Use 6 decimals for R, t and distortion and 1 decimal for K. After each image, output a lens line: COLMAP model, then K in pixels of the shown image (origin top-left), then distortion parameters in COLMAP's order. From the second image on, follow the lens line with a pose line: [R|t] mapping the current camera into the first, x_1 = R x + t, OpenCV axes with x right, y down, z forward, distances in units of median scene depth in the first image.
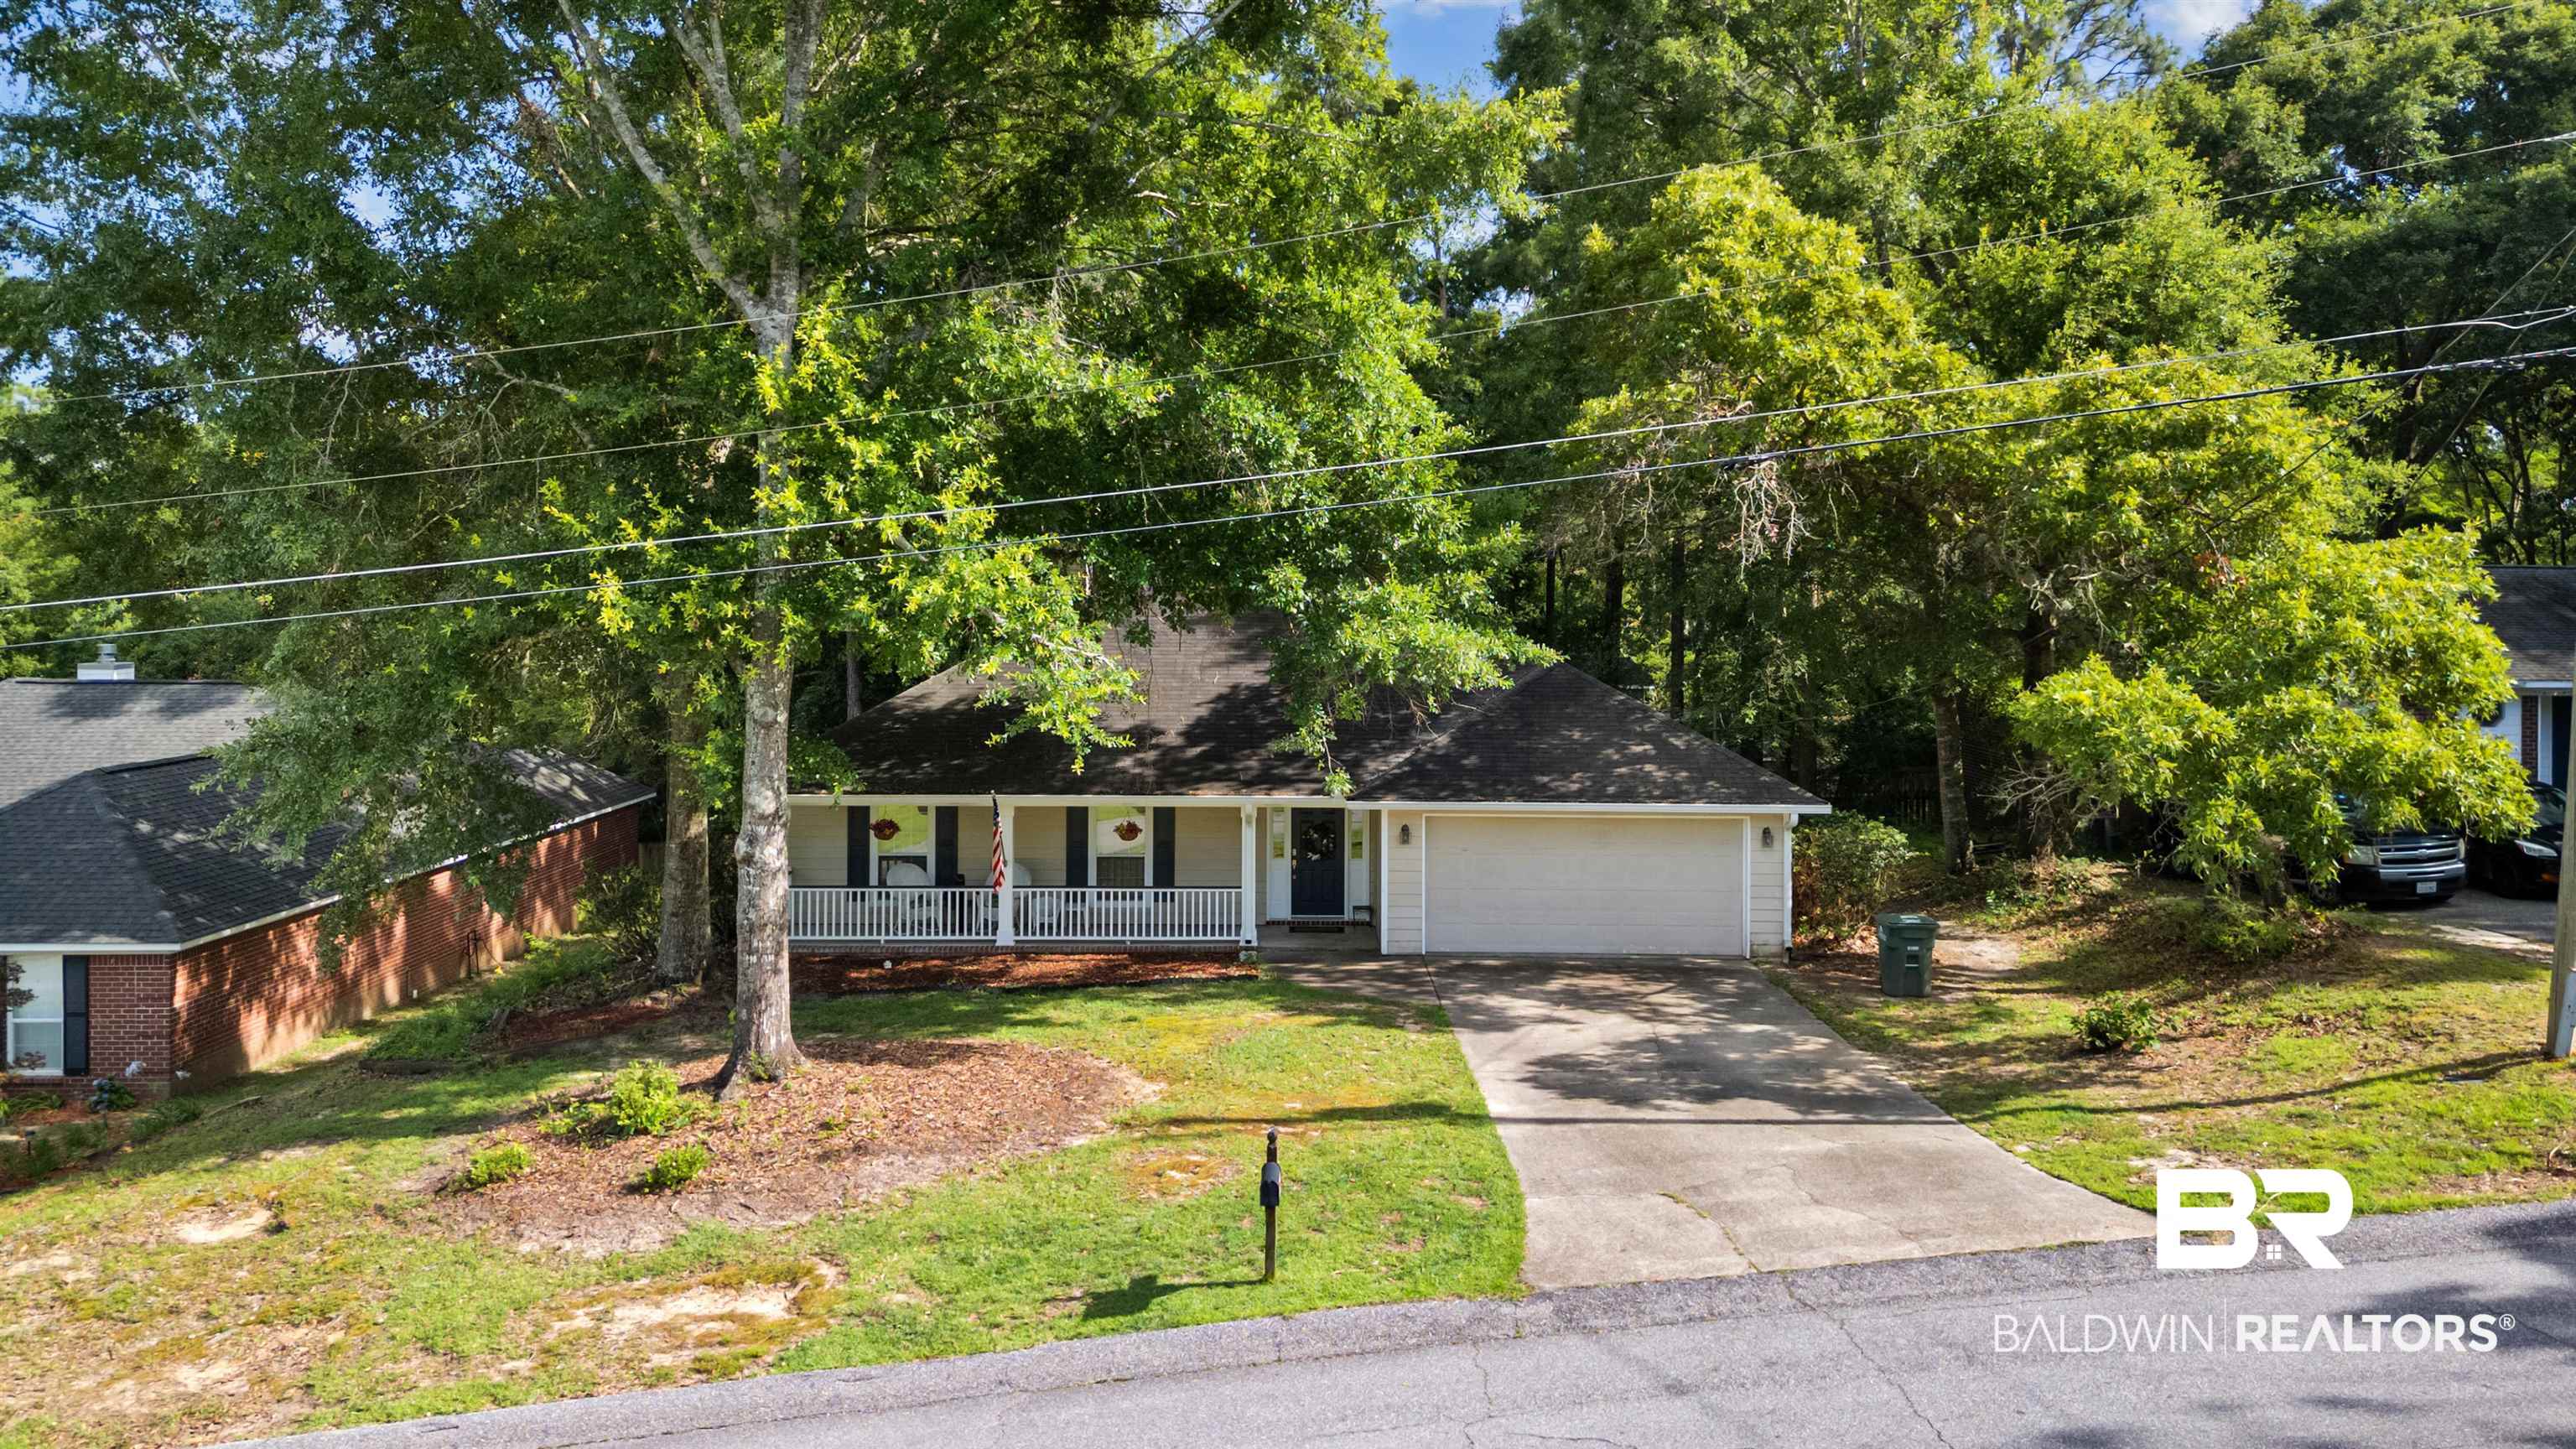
lens RADIAL K [[2265.5, 0, 1308.7], [0, 2265.5, 725.7], [0, 0, 1]] dist [0.132582, -0.003103]
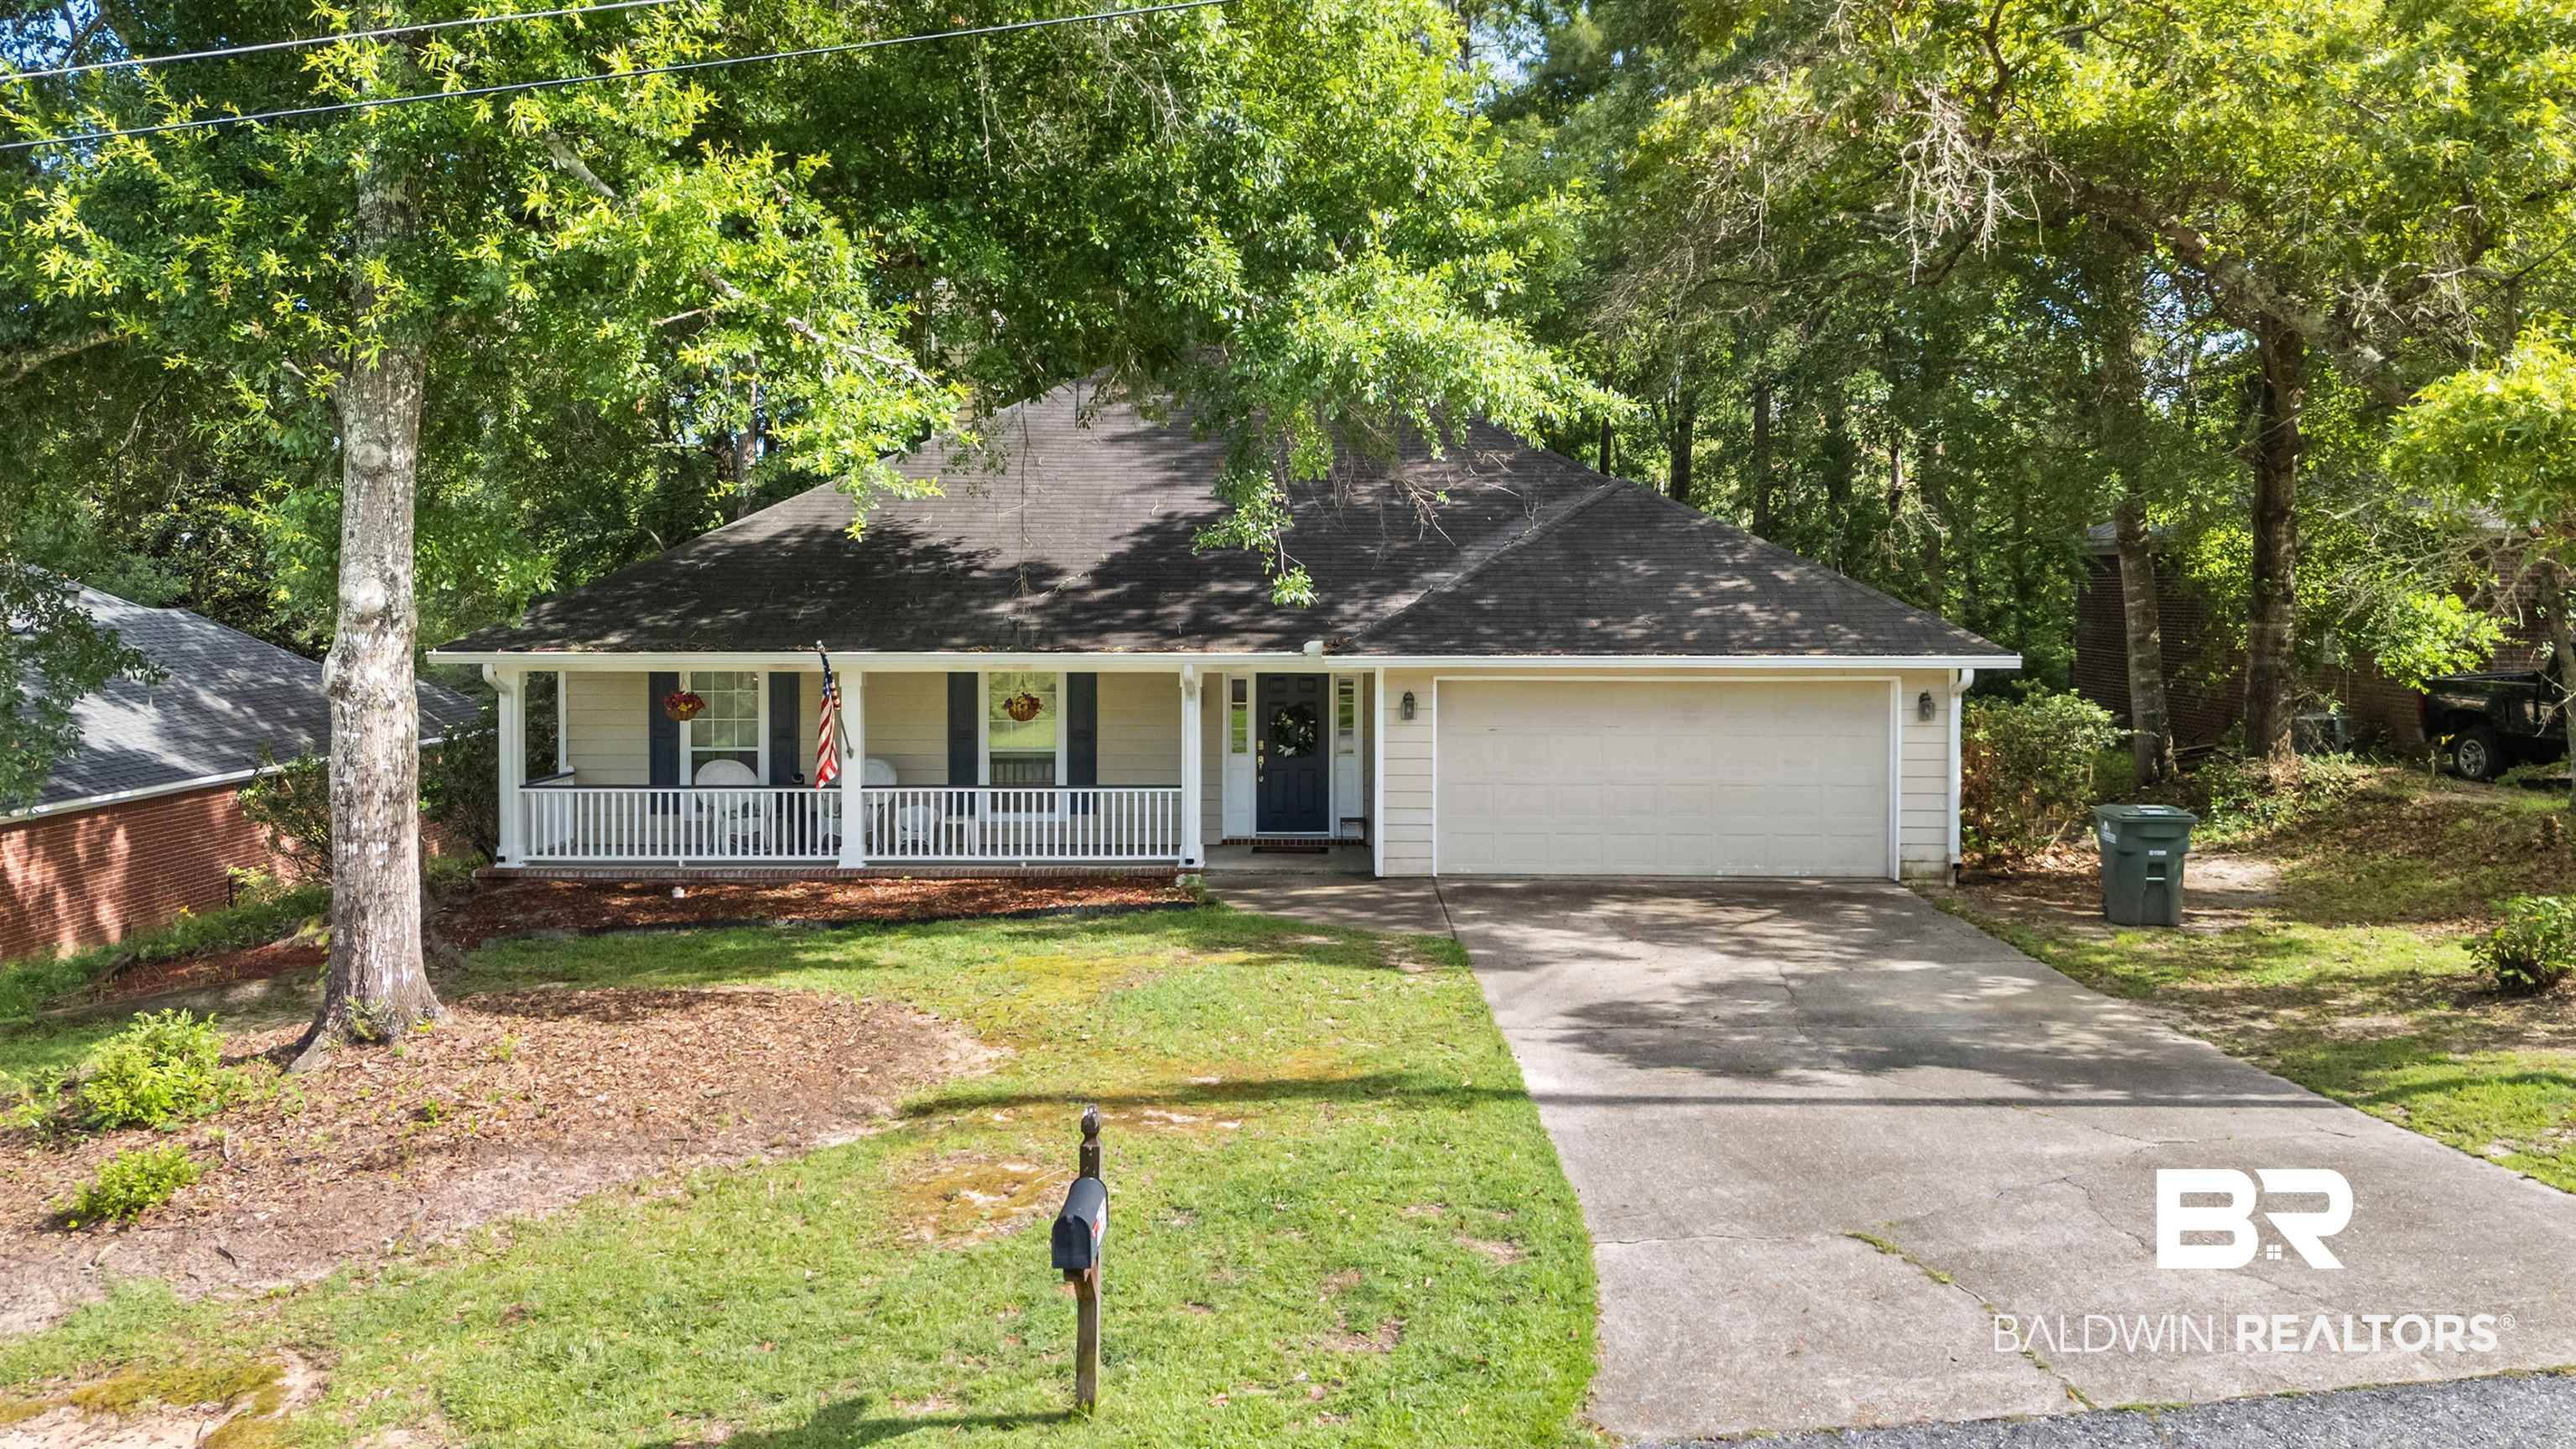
lens RADIAL K [[2092.6, 0, 1380.7], [0, 2092.6, 729.3], [0, 0, 1]] dist [0.065917, 0.004385]
pose [[0.999952, 0.003284, 0.009183, 0.033922], [-0.003136, 0.999864, -0.016164, 0.080202], [-0.009235, 0.016134, 0.999827, 0.427685]]
